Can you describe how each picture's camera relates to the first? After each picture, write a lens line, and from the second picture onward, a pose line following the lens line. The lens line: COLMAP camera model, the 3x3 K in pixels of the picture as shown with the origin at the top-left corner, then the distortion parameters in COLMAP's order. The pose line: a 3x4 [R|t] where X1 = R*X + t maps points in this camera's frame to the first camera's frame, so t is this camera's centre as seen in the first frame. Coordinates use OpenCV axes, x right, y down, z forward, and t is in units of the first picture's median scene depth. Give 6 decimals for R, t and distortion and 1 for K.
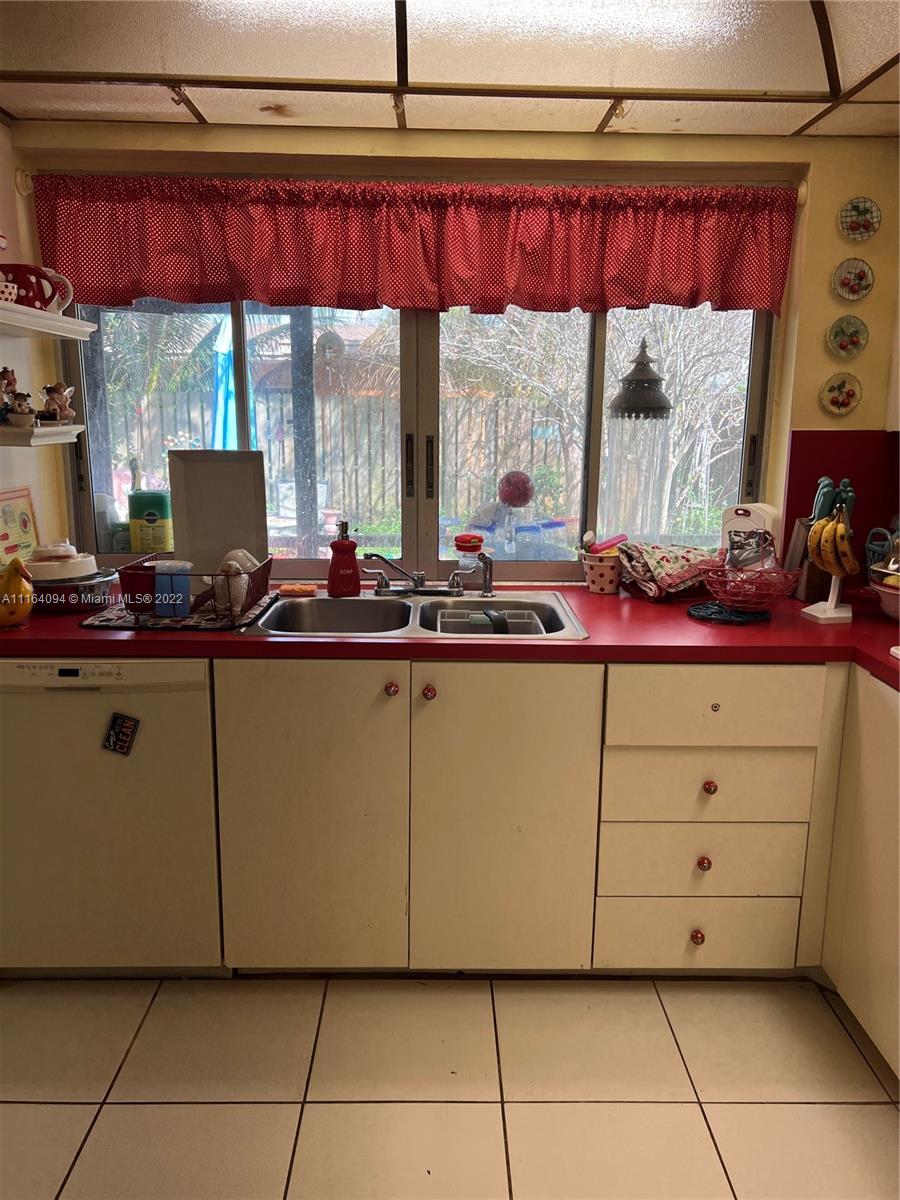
lens RADIAL K [[912.9, 0, 458.4], [0, 912.9, 604.6], [0, 0, 1]] dist [0.056540, -0.065290]
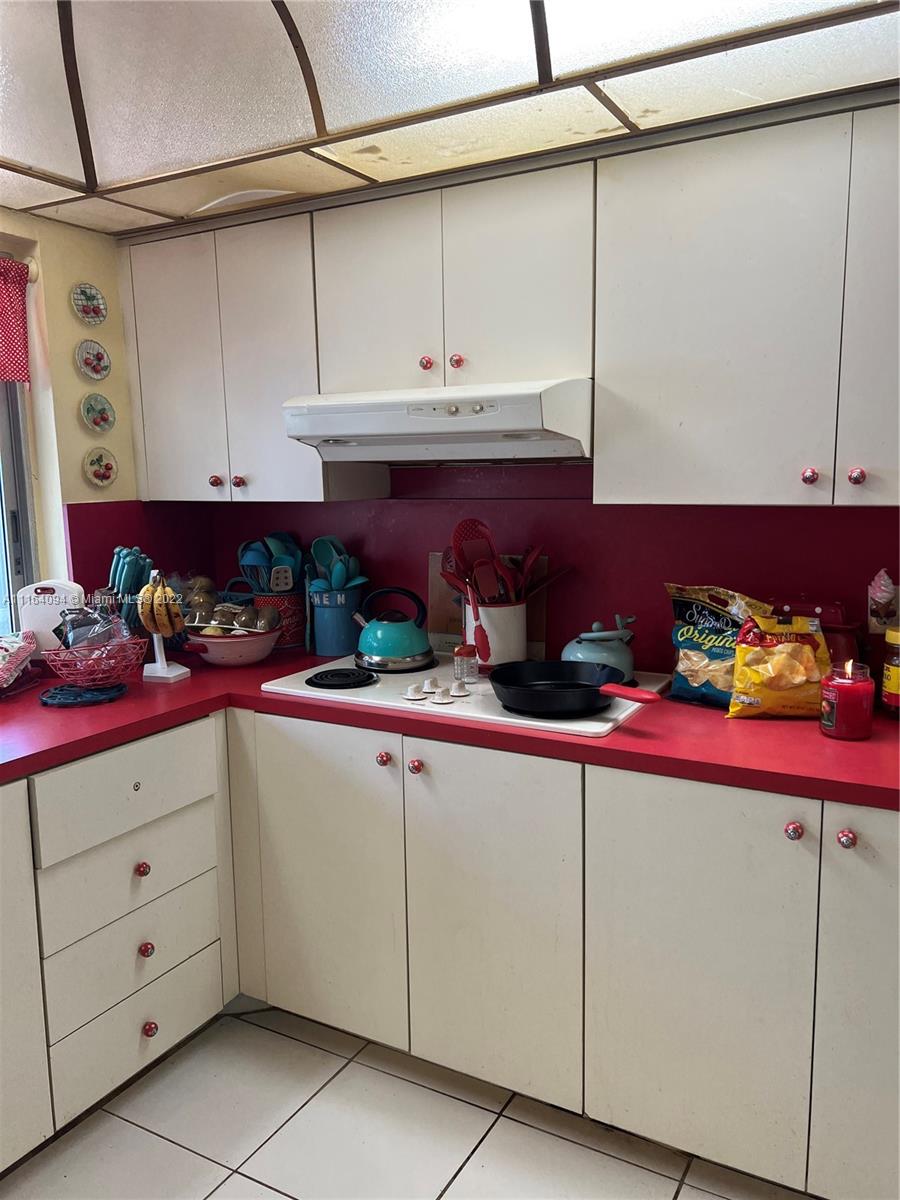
lens RADIAL K [[912.9, 0, 458.4], [0, 912.9, 604.6], [0, 0, 1]] dist [0.056540, -0.065290]
pose [[0.499131, -0.144176, 0.854448, -0.304501], [0.200478, 0.978522, 0.048000, -0.047473], [-0.843016, 0.147340, 0.517315, 0.150760]]
